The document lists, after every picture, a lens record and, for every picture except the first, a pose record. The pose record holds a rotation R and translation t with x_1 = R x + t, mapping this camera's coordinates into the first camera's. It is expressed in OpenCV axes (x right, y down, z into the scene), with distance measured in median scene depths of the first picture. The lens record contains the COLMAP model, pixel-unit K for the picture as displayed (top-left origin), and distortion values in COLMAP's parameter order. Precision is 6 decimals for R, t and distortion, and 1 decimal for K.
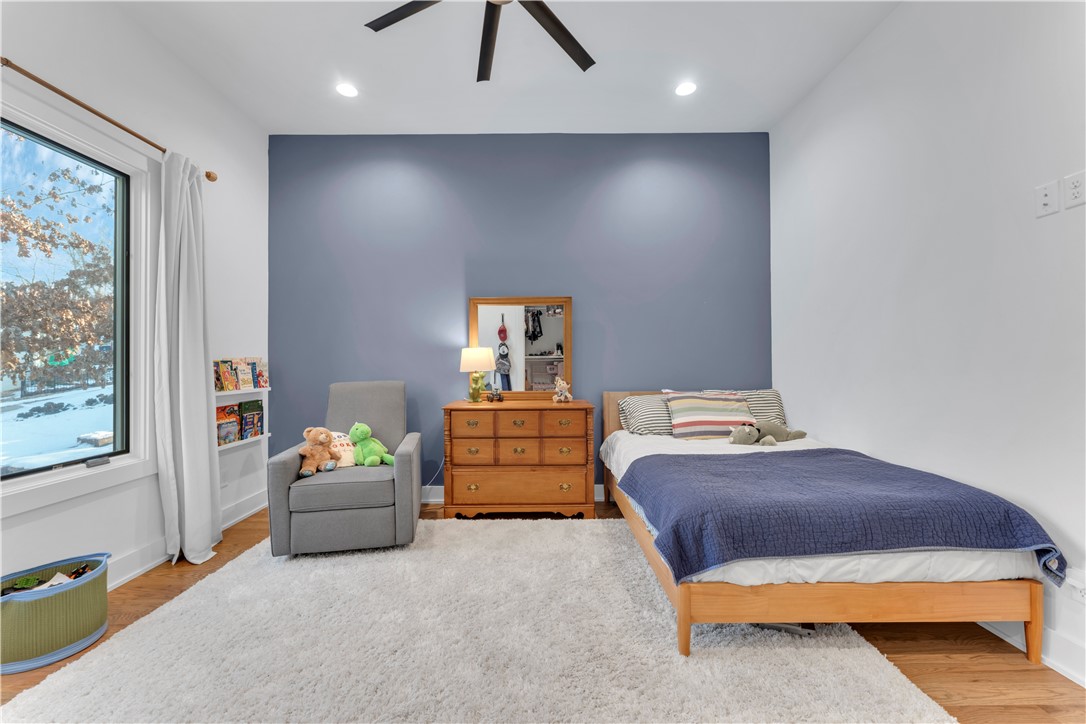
lens RADIAL K [[434.5, 0, 543.0], [0, 434.5, 362.0], [0, 0, 1]] dist [0.001460, 0.000387]
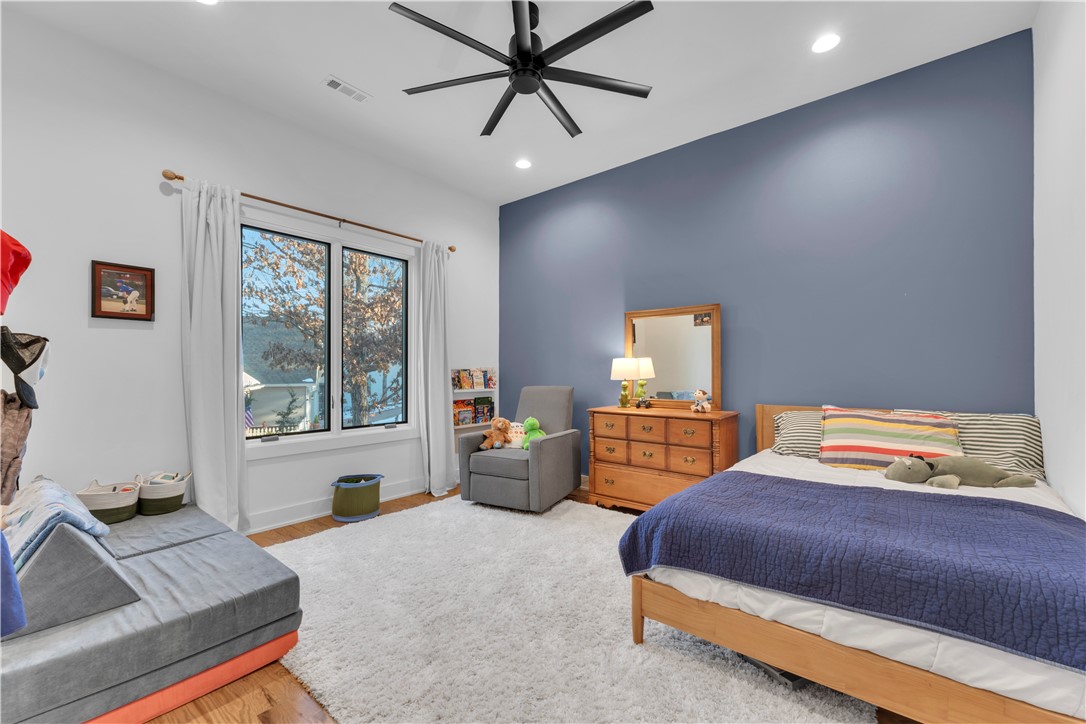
lens RADIAL K [[438.9, 0, 541.3], [0, 438.9, 373.0], [0, 0, 1]] dist [0.002473, -0.000075]
pose [[0.772612, 0.008061, -0.634827, 0.426638], [-0.003811, 0.999960, 0.008059, -0.003316], [0.634867, -0.003807, 0.772612, 0.002535]]
